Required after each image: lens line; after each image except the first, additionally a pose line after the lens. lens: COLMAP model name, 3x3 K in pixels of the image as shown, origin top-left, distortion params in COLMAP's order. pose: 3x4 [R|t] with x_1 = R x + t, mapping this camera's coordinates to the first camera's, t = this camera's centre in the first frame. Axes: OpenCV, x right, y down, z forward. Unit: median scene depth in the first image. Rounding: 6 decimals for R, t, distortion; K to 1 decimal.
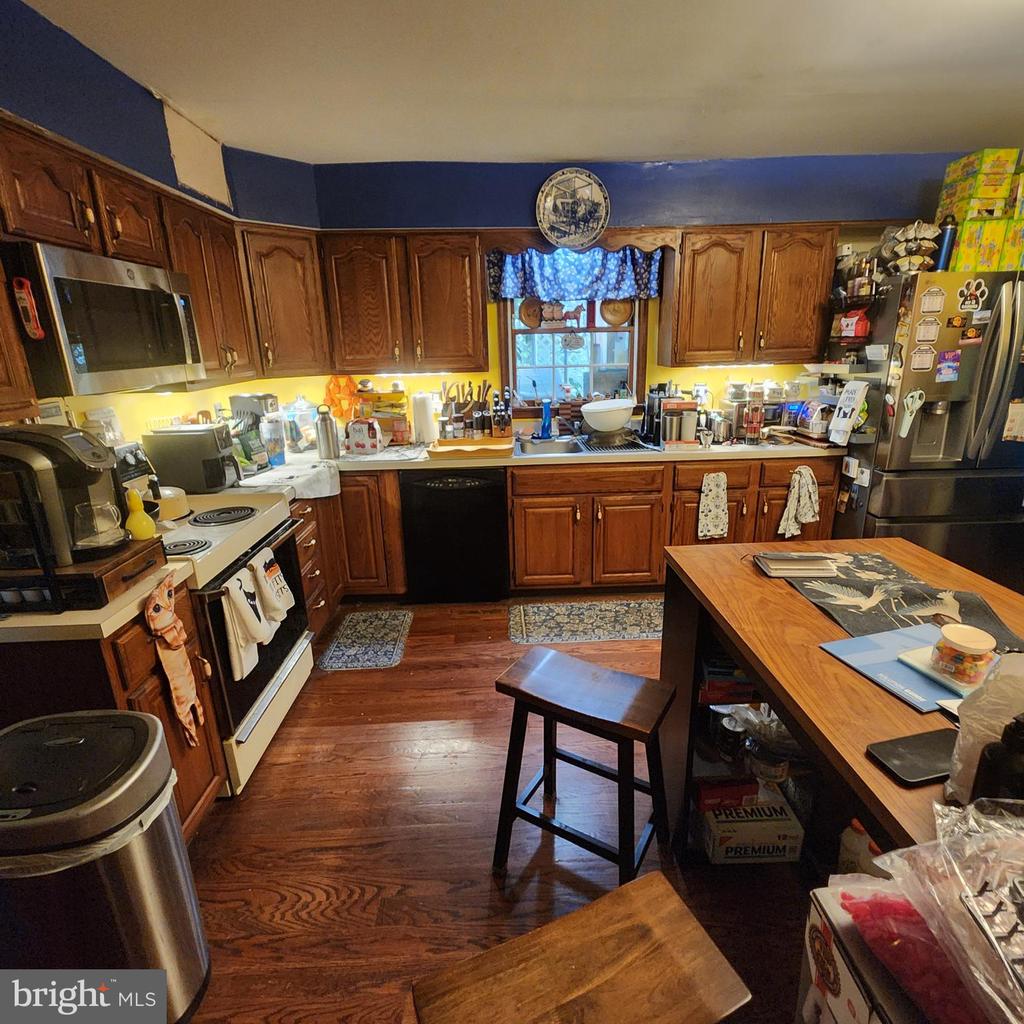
lens RADIAL K [[555.6, 0, 521.3], [0, 555.6, 502.9], [0, 0, 1]] dist [0.002865, -0.002037]
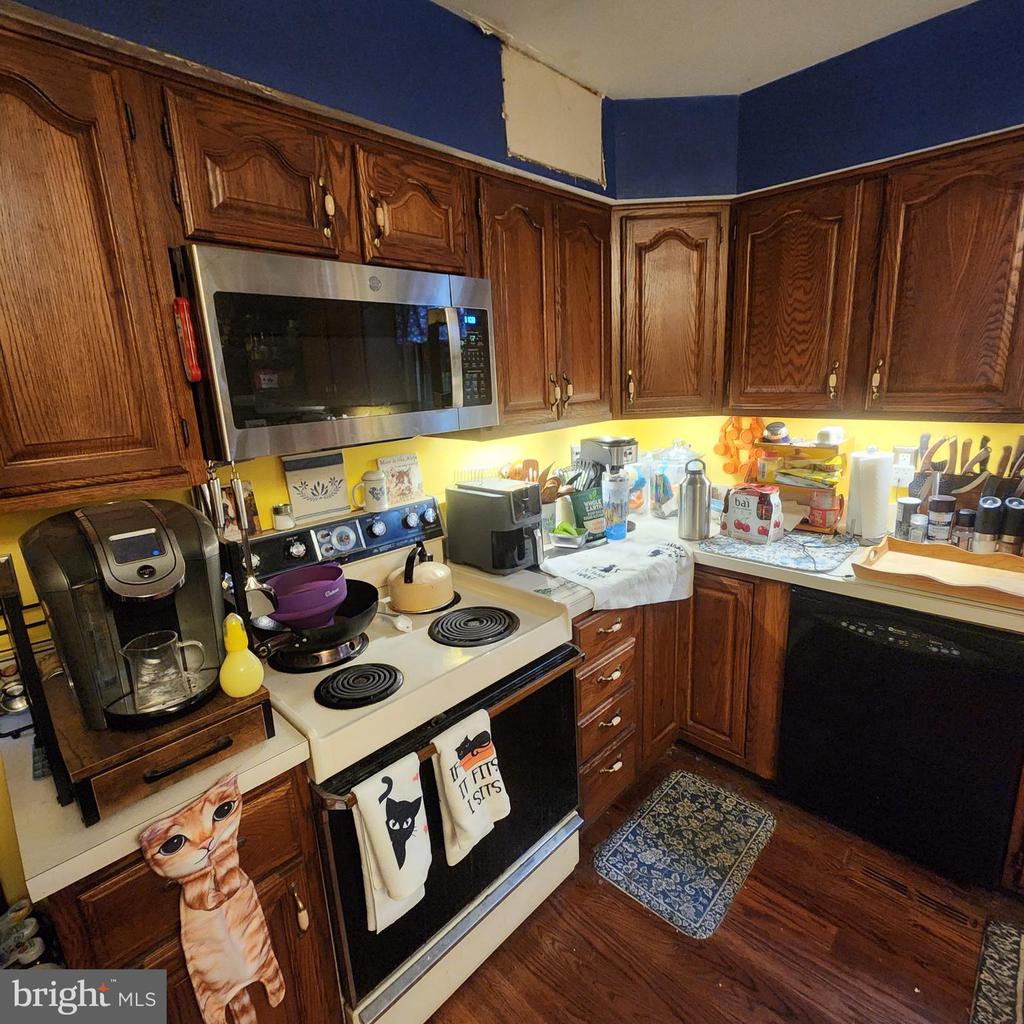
lens RADIAL K [[555.6, 0, 521.3], [0, 555.6, 502.9], [0, 0, 1]] dist [0.002865, -0.002037]
pose [[0.696561, 0.155187, -0.700514, -0.024977], [-0.176047, 0.983450, 0.042814, -0.119556], [0.695564, 0.093500, 0.712354, 0.387952]]
